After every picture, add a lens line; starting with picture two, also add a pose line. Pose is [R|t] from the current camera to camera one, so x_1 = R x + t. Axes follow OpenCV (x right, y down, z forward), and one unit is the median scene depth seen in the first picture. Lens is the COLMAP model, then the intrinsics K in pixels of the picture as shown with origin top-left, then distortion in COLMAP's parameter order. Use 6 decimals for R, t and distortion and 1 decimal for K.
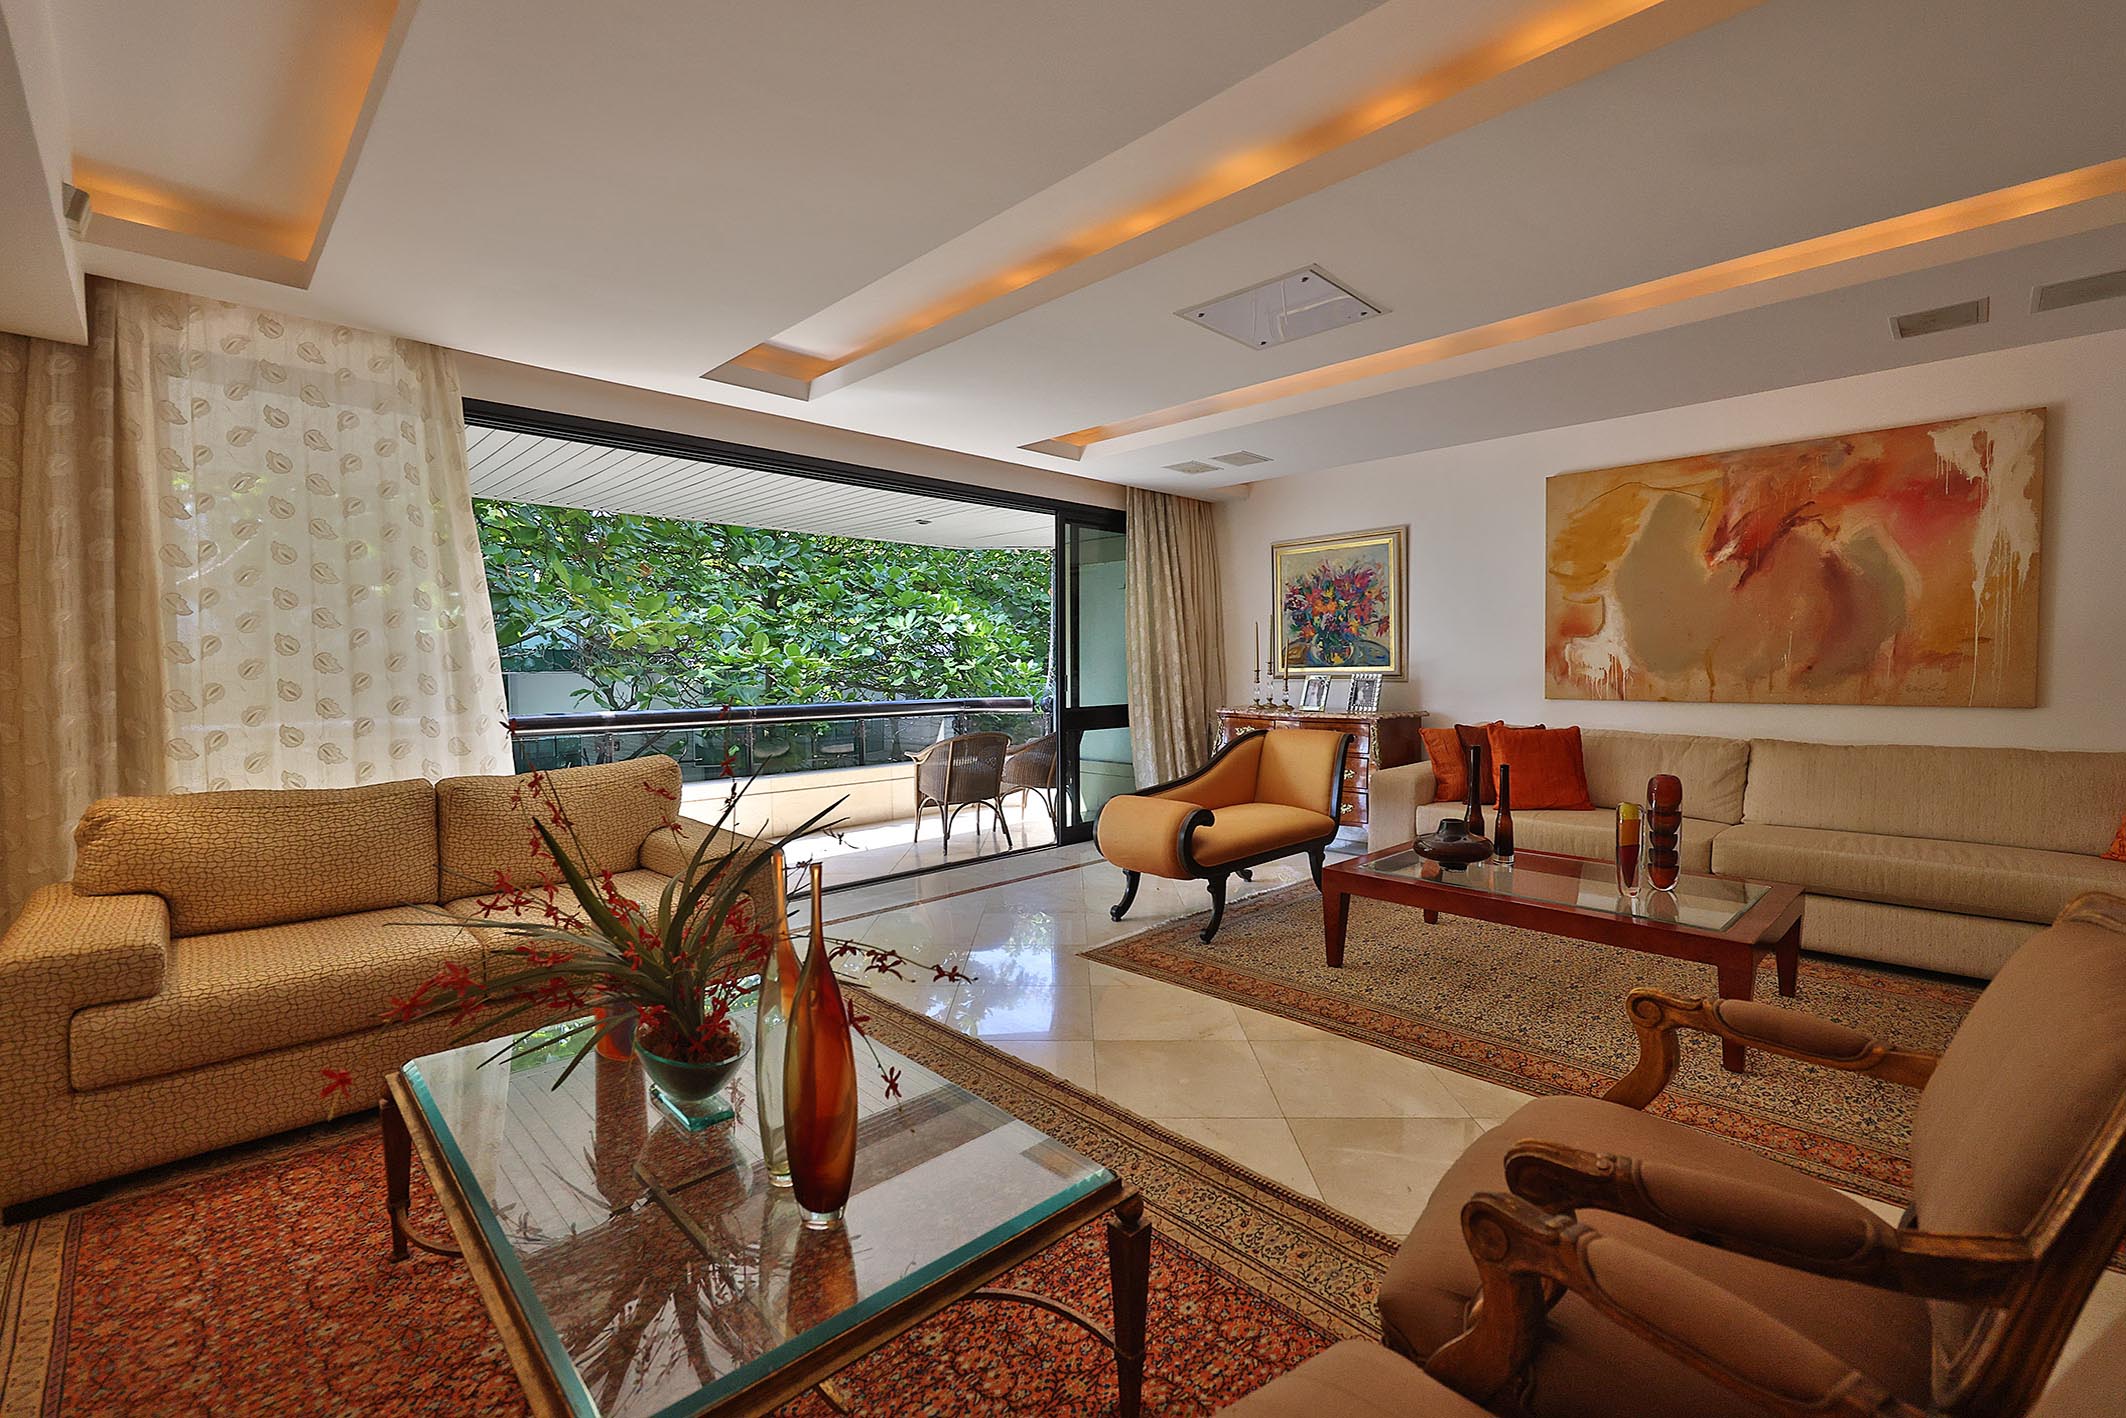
lens RADIAL K [[909.0, 0, 1056.5], [0, 909.0, 700.7], [0, 0, 1]] dist [-0.001795, 0.001352]
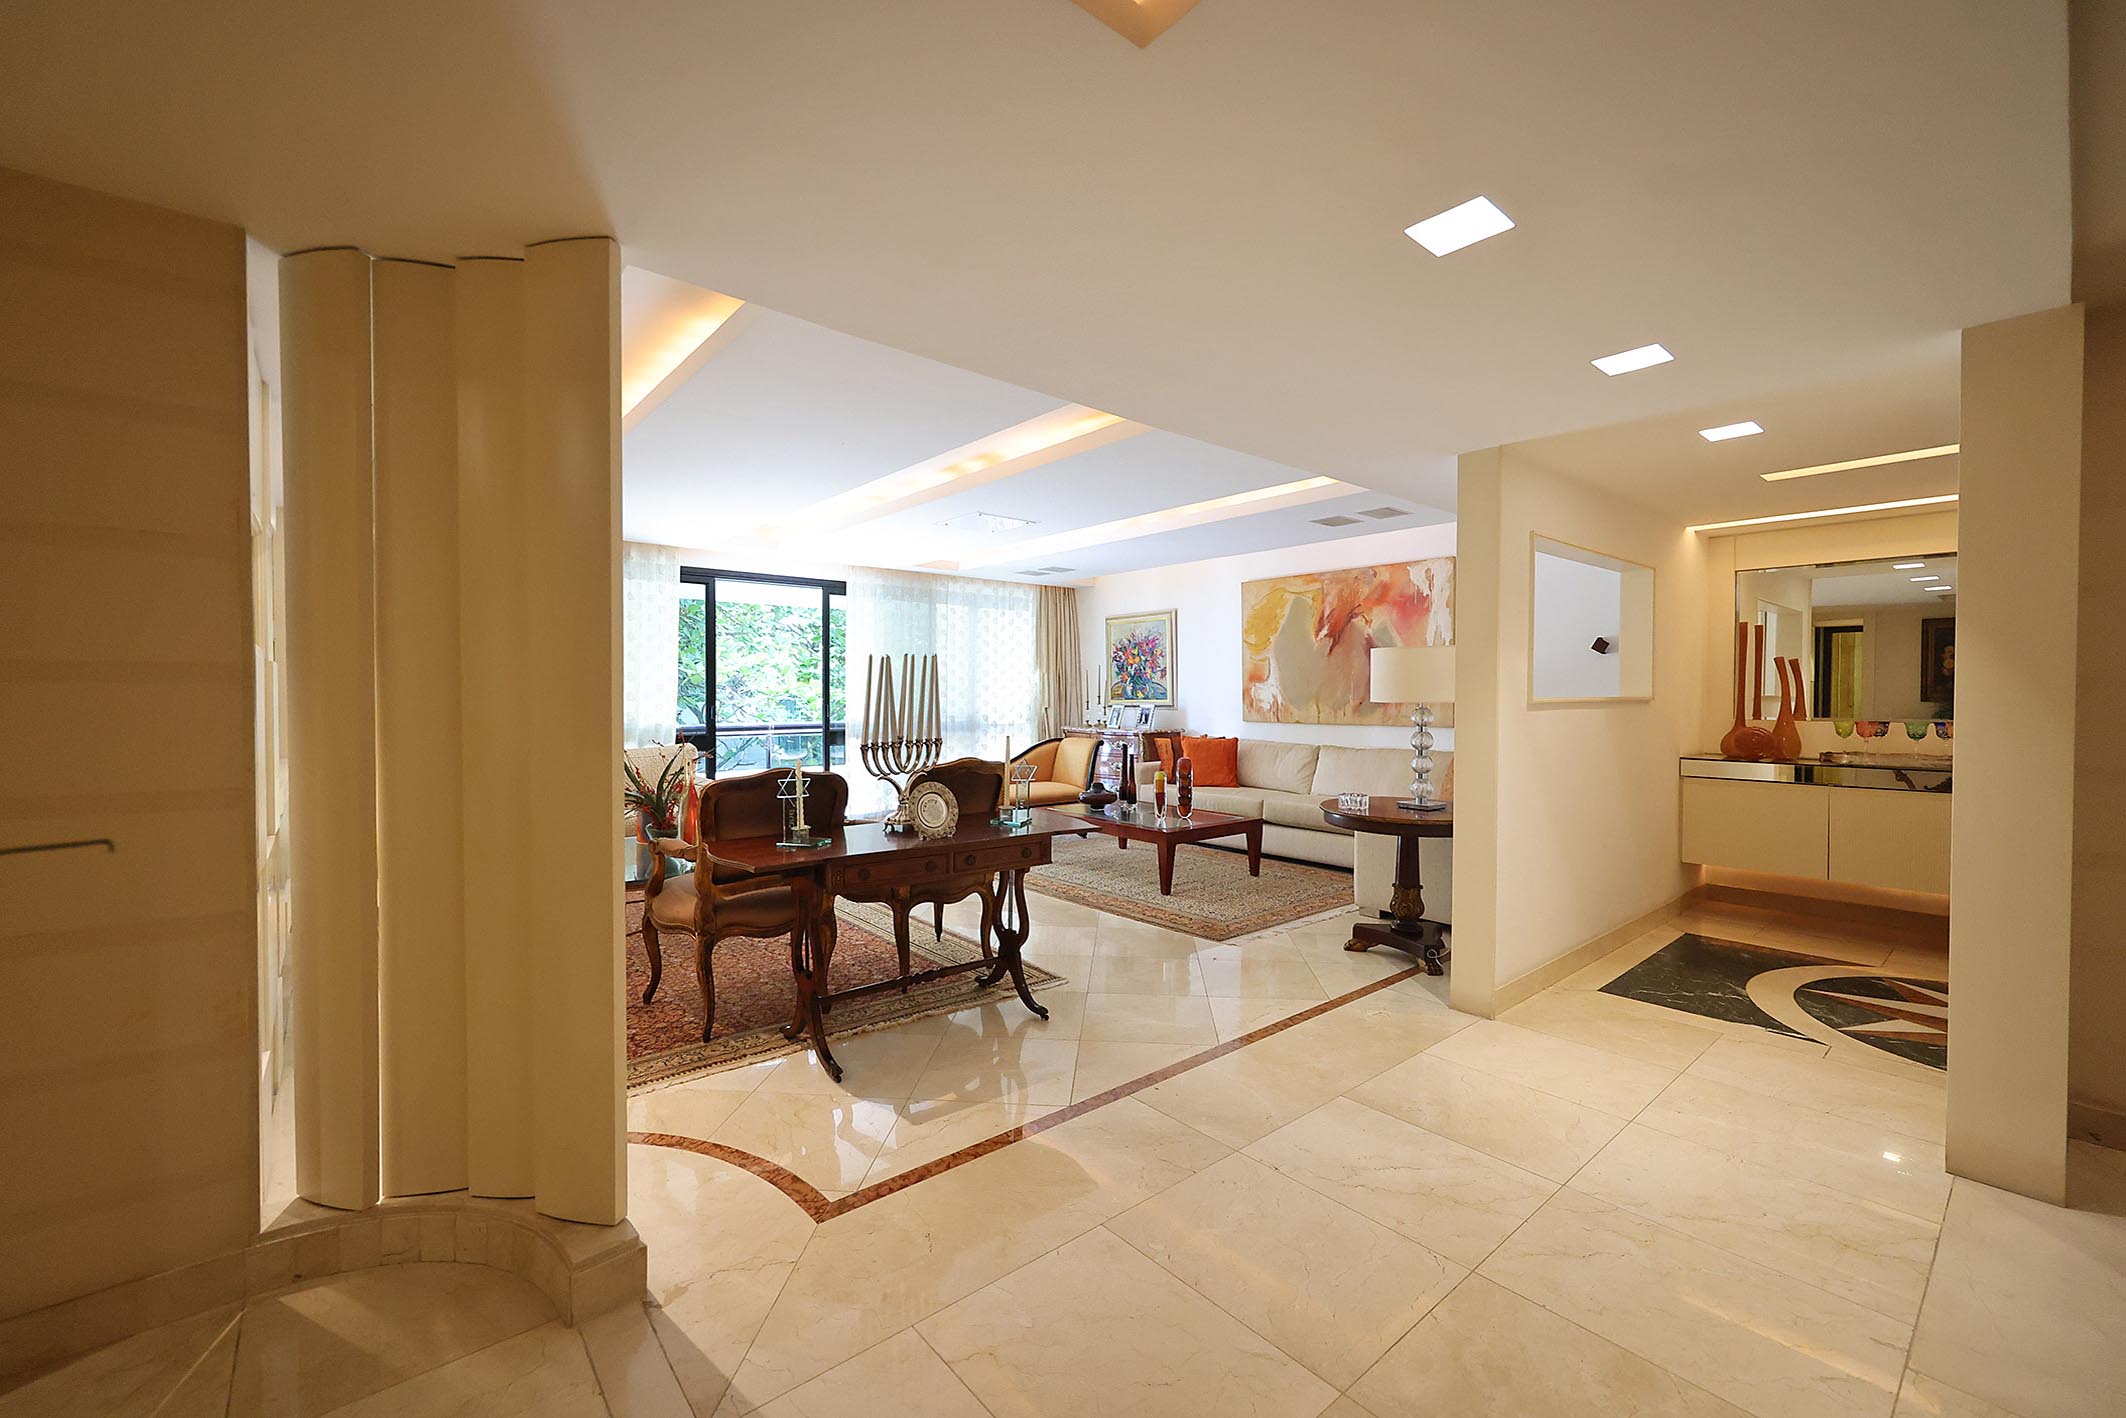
lens RADIAL K [[857.9, 0, 1056.9], [0, 857.9, 706.3], [0, 0, 1]] dist [0.001469, 0.000091]
pose [[0.996996, 0.008201, -0.077020, 0.398289], [-0.010094, 0.999656, -0.024217, 0.013789], [0.076795, 0.024922, 0.996735, -0.622007]]
